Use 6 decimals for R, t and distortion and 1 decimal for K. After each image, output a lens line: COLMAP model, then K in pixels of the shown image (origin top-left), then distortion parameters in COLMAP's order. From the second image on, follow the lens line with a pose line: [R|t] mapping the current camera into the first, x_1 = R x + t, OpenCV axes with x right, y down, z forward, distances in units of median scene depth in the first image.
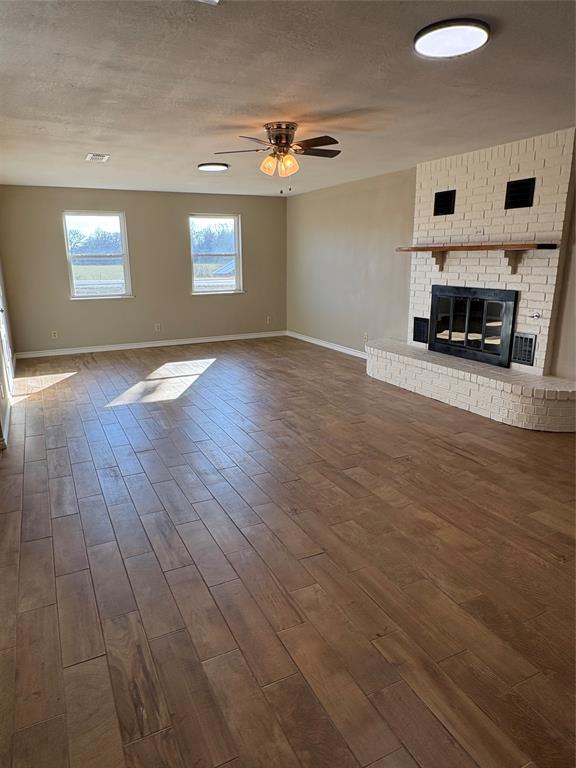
lens RADIAL K [[510.5, 0, 287.3], [0, 510.5, 384.7], [0, 0, 1]] dist [0.004235, 0.000752]
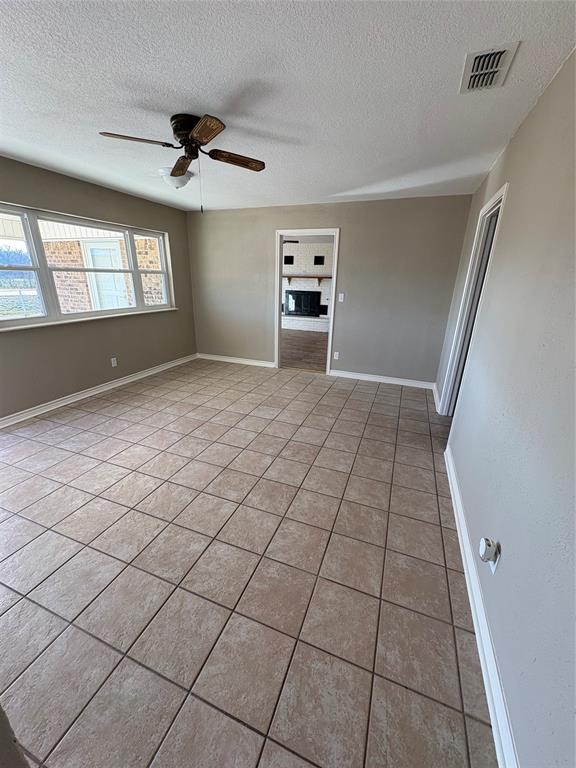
lens RADIAL K [[305.5, 0, 288.1], [0, 305.5, 385.5], [0, 0, 1]] dist [0.000695, 0.000033]
pose [[0.732360, -0.204930, 0.649348, -1.044623], [0.143744, 0.978675, 0.146743, 0.083974], [-0.665573, -0.014129, 0.746199, -0.303437]]
